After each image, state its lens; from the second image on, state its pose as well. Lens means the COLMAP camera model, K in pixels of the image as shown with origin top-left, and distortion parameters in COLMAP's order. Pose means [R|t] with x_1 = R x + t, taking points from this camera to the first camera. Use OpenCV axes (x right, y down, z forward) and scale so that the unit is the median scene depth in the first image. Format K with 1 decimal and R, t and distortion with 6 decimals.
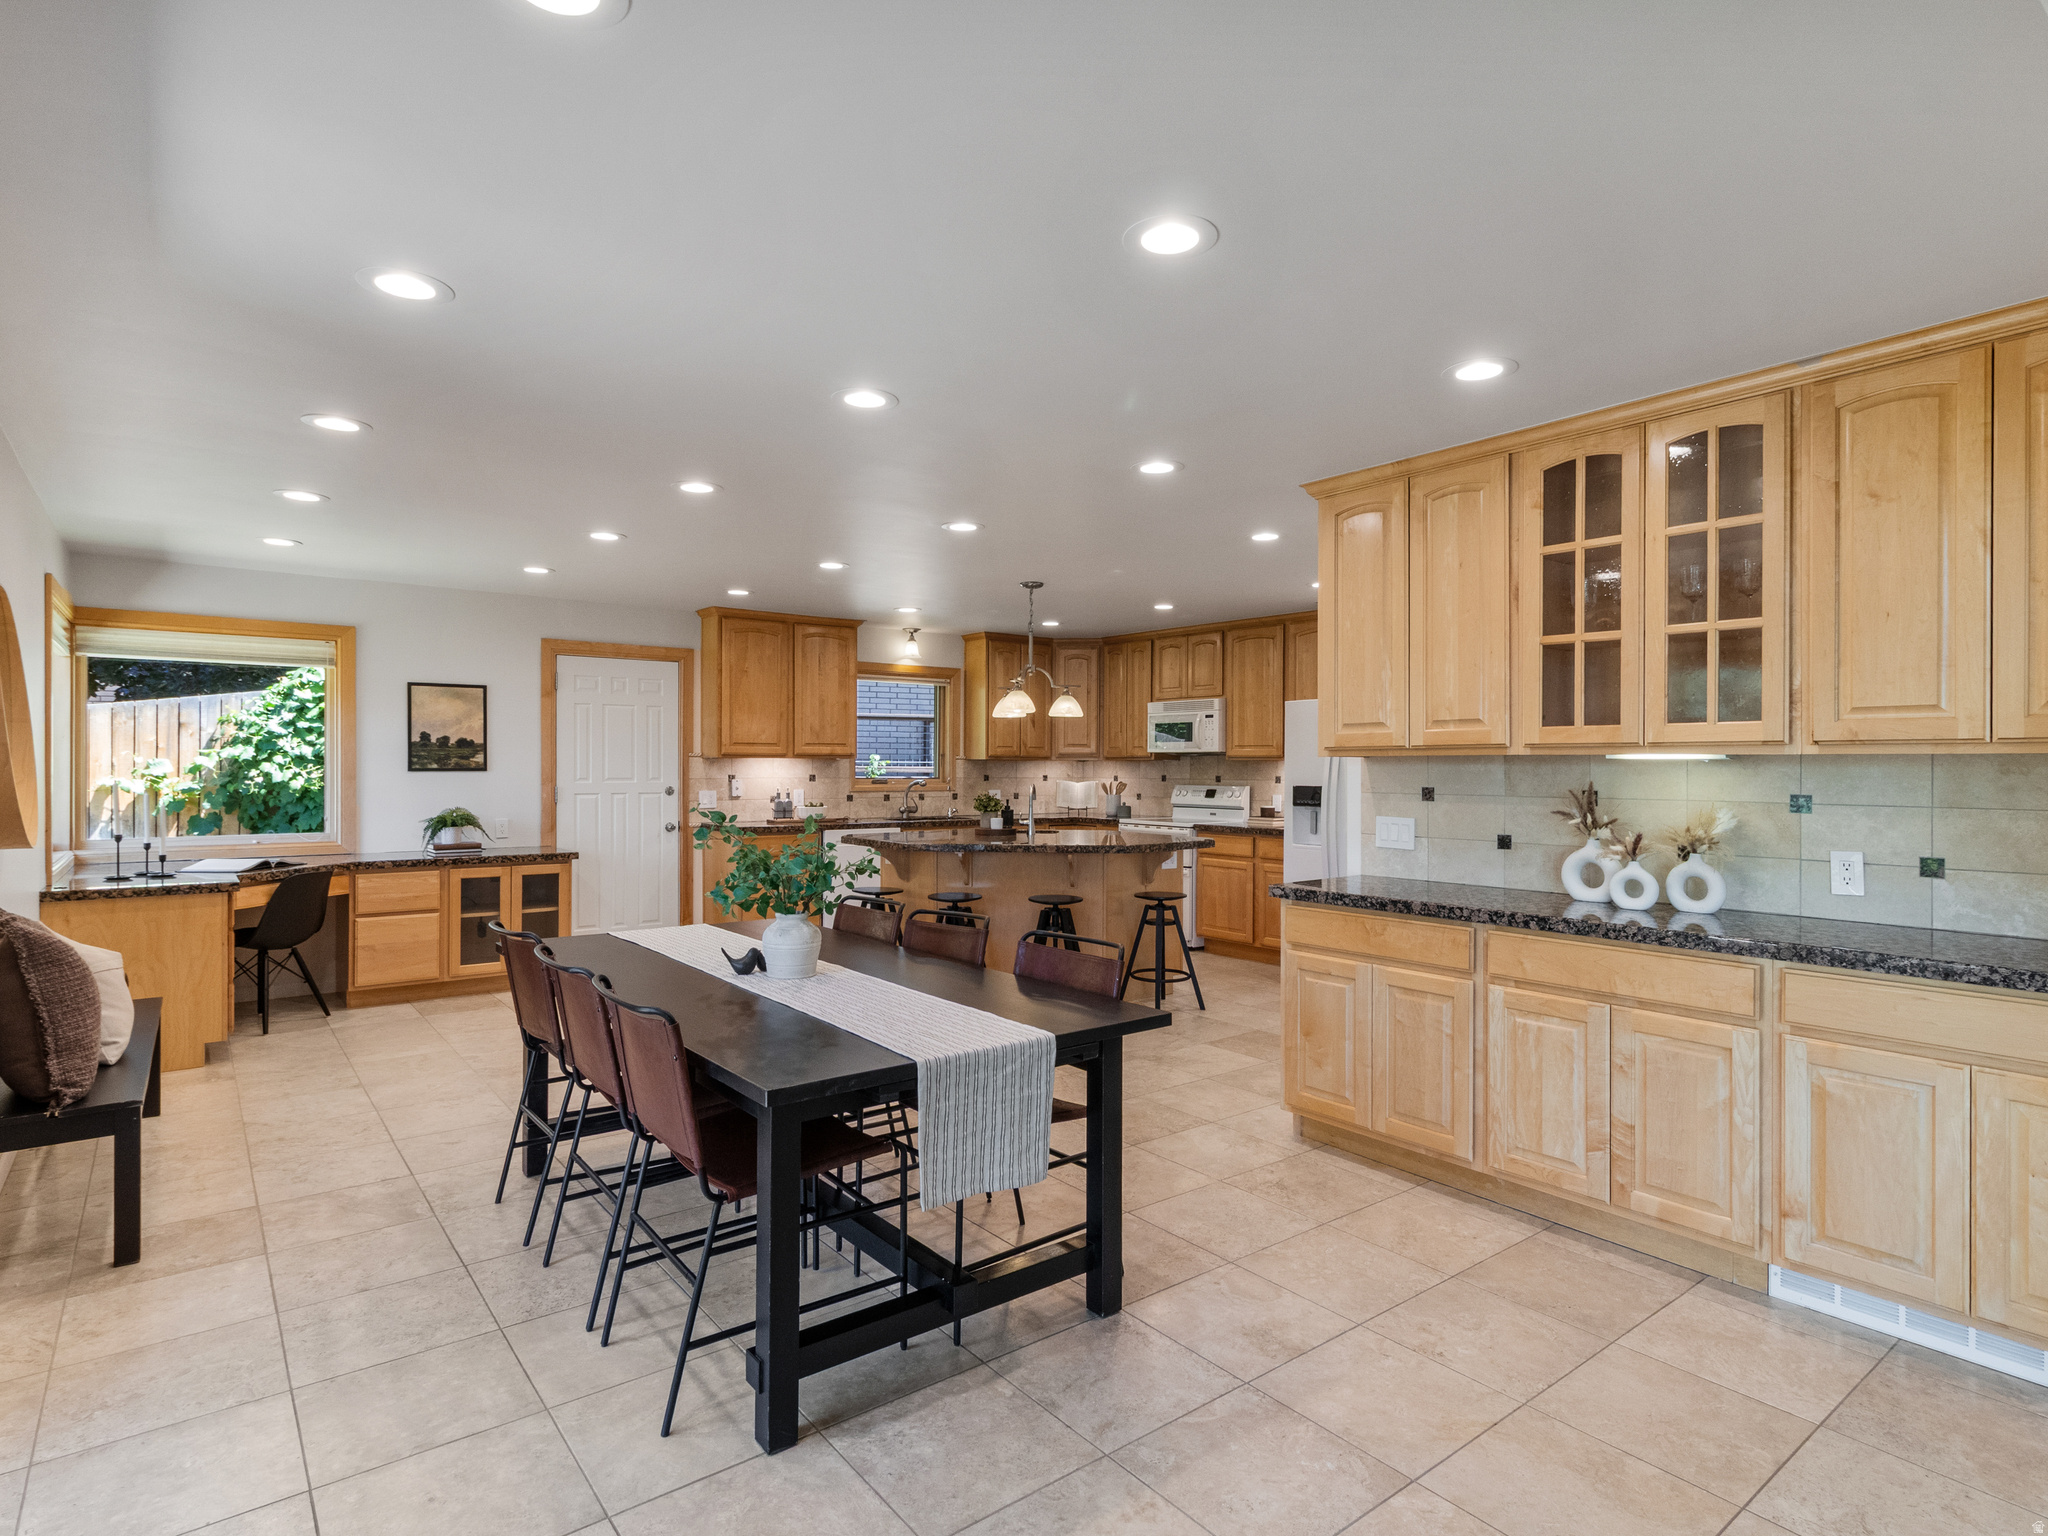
lens RADIAL K [[1069.1, 0, 1023.8], [0, 1069.1, 765.6], [0, 0, 1]] dist [-0.001892, -0.000580]
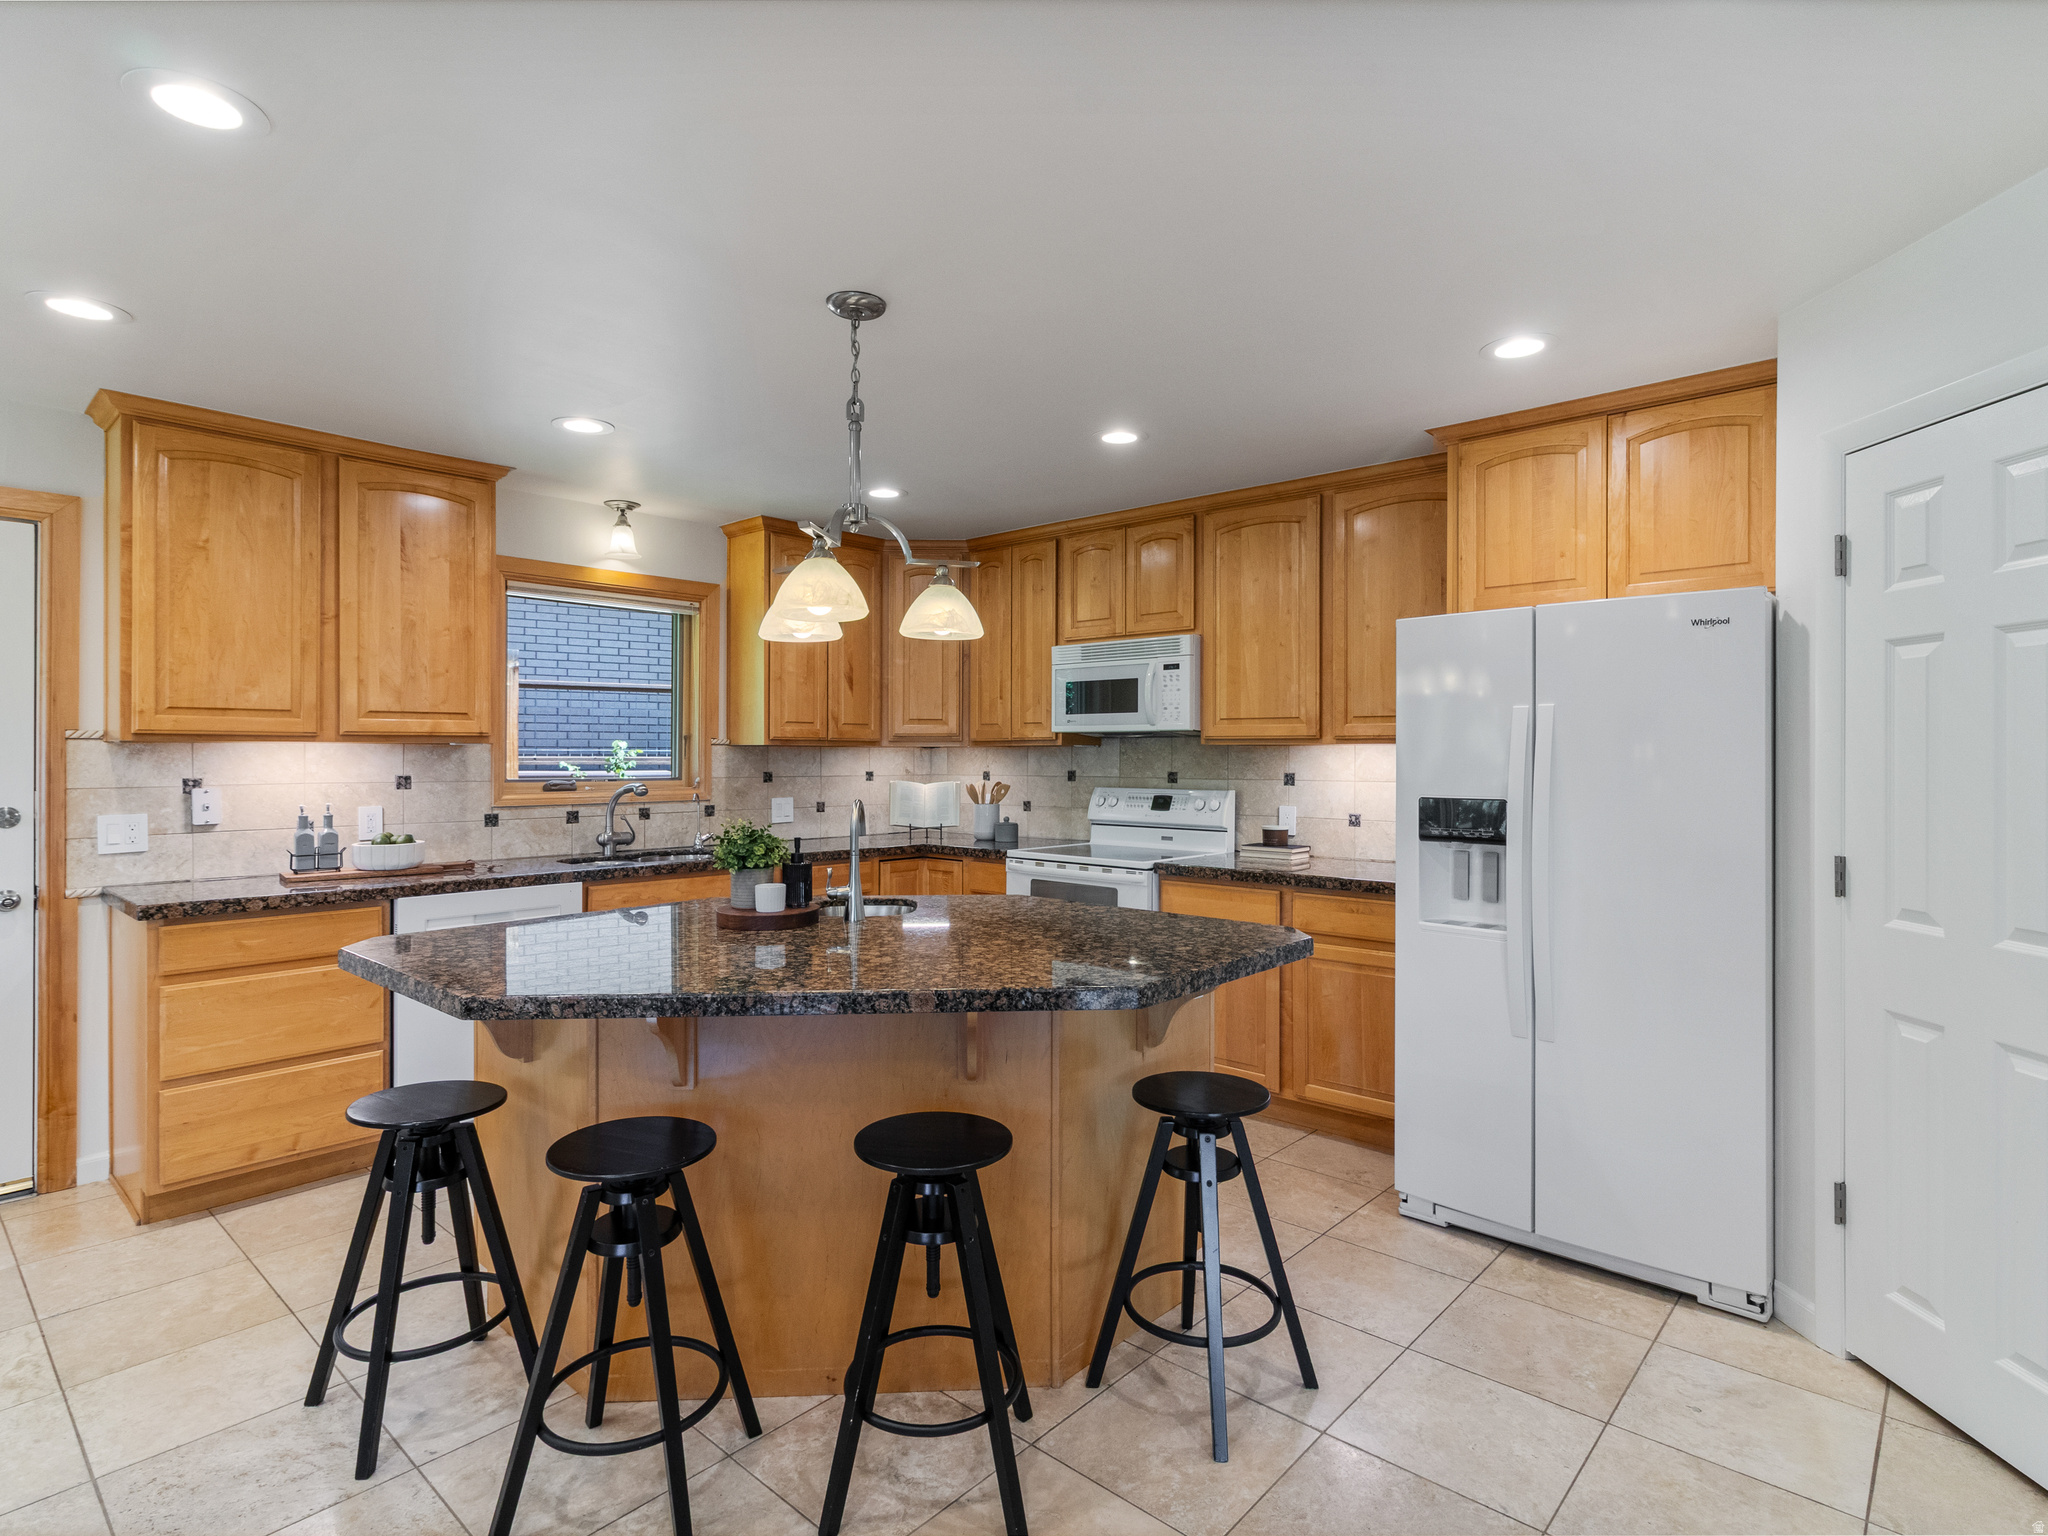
lens RADIAL K [[1069.1, 0, 1025.9], [0, 1069.1, 752.3], [0, 0, 1]] dist [-0.001892, -0.000580]
pose [[0.983717, -0.003076, 0.179698, -0.001760], [0.003354, 0.999994, -0.001243, -0.000900], [-0.179693, 0.001826, 0.983721, 0.455461]]
